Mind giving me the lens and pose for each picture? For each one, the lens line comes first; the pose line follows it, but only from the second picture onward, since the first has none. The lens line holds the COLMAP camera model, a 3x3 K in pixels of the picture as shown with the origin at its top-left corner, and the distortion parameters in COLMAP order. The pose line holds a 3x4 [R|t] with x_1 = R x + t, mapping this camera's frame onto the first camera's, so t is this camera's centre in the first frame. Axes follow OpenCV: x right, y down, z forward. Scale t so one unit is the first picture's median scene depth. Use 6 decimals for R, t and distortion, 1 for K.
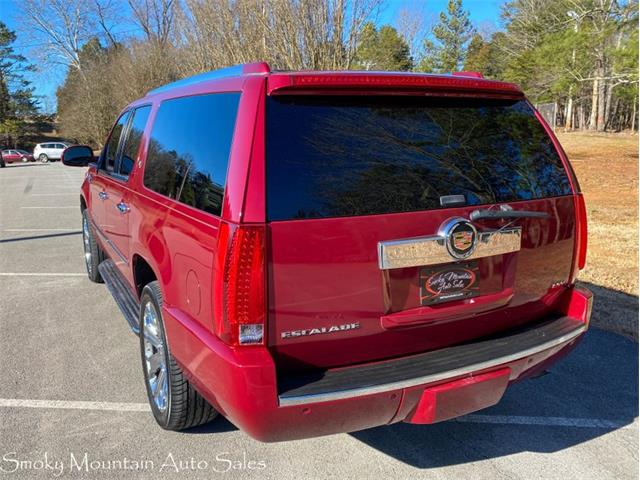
lens RADIAL K [[538.9, 0, 308.1], [0, 538.9, 249.9], [0, 0, 1]] dist [0.019873, 0.004275]
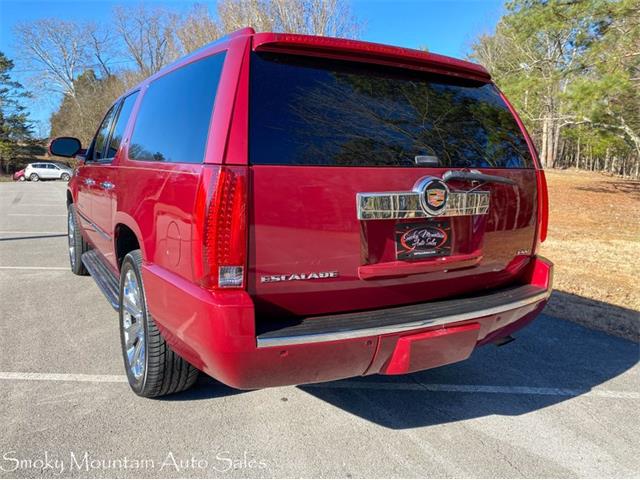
lens RADIAL K [[500.8, 0, 321.0], [0, 500.8, 240.8], [0, 0, 1]] dist [0.034282, -0.017184]
pose [[0.997588, 0.020152, 0.066423, -0.000526], [-0.016138, 0.998043, -0.060419, 0.104407], [-0.067511, 0.059201, 0.995961, 0.036534]]
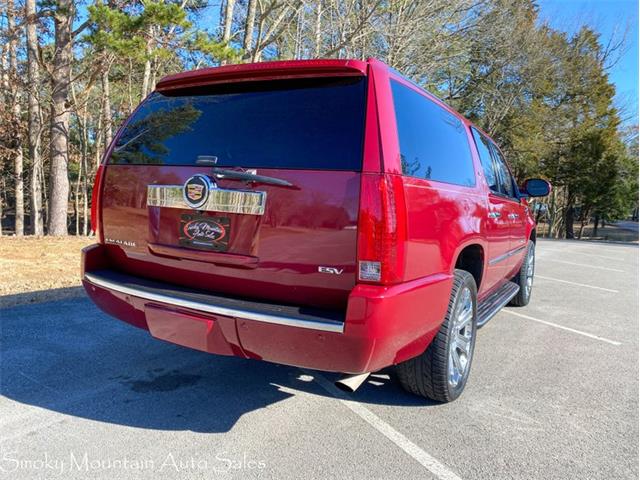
lens RADIAL K [[500.8, 0, 316.0], [0, 500.8, 217.5], [0, 0, 1]] dist [0.034282, -0.017184]
pose [[0.558176, 0.086182, -0.825235, 1.071317], [-0.226308, 0.972694, -0.051490, 0.026764], [0.798263, 0.215498, 0.562438, 0.489631]]
